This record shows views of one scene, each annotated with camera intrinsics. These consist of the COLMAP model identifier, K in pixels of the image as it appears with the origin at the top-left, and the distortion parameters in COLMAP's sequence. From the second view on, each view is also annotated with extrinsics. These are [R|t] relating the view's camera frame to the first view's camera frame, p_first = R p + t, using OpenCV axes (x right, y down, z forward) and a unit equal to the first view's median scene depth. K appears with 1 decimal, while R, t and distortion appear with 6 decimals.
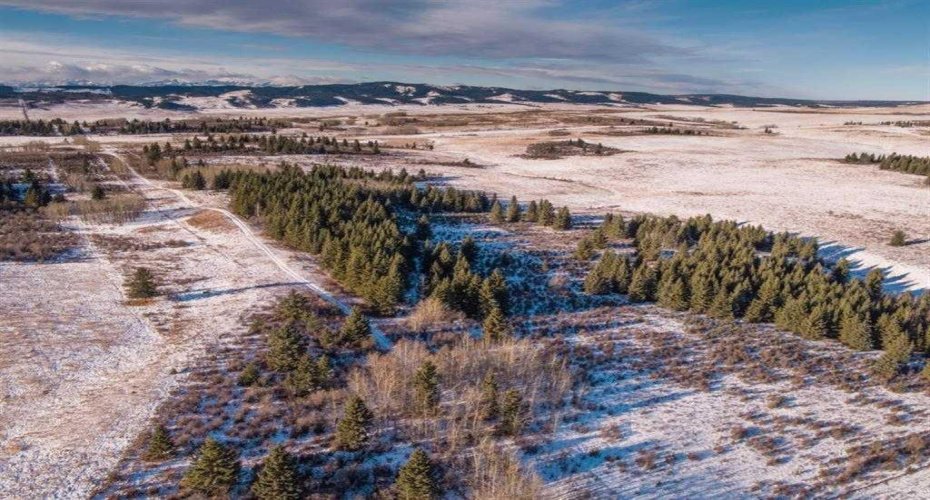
lens RADIAL K [[838.2, 0, 465.0], [0, 838.2, 250.0], [0, 0, 1]] dist [-0.006311, 0.011154]
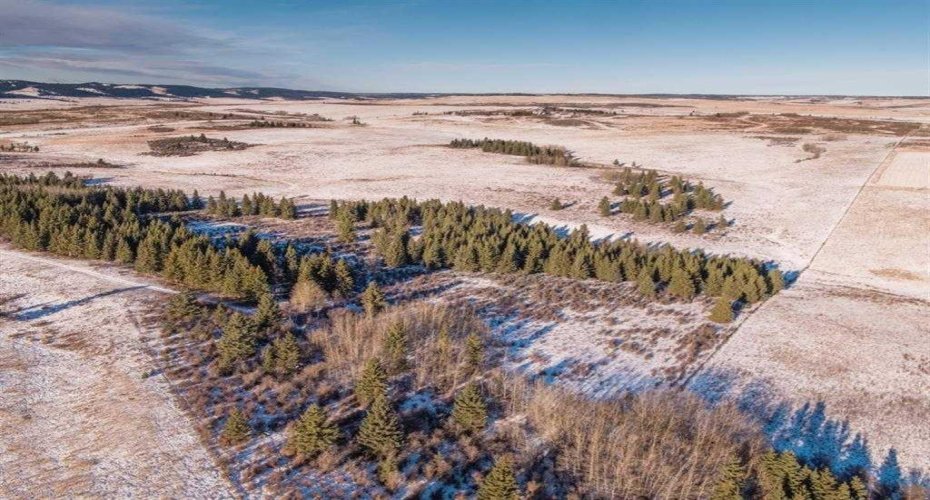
lens RADIAL K [[868.0, 0, 465.0], [0, 868.0, 250.0], [0, 0, 1]] dist [-0.000015, 0.003076]
pose [[0.850931, -0.098443, 0.515970, -0.110594], [0.097644, 0.994806, 0.028768, 0.001538], [-0.516122, 0.025902, 0.856123, -0.012582]]
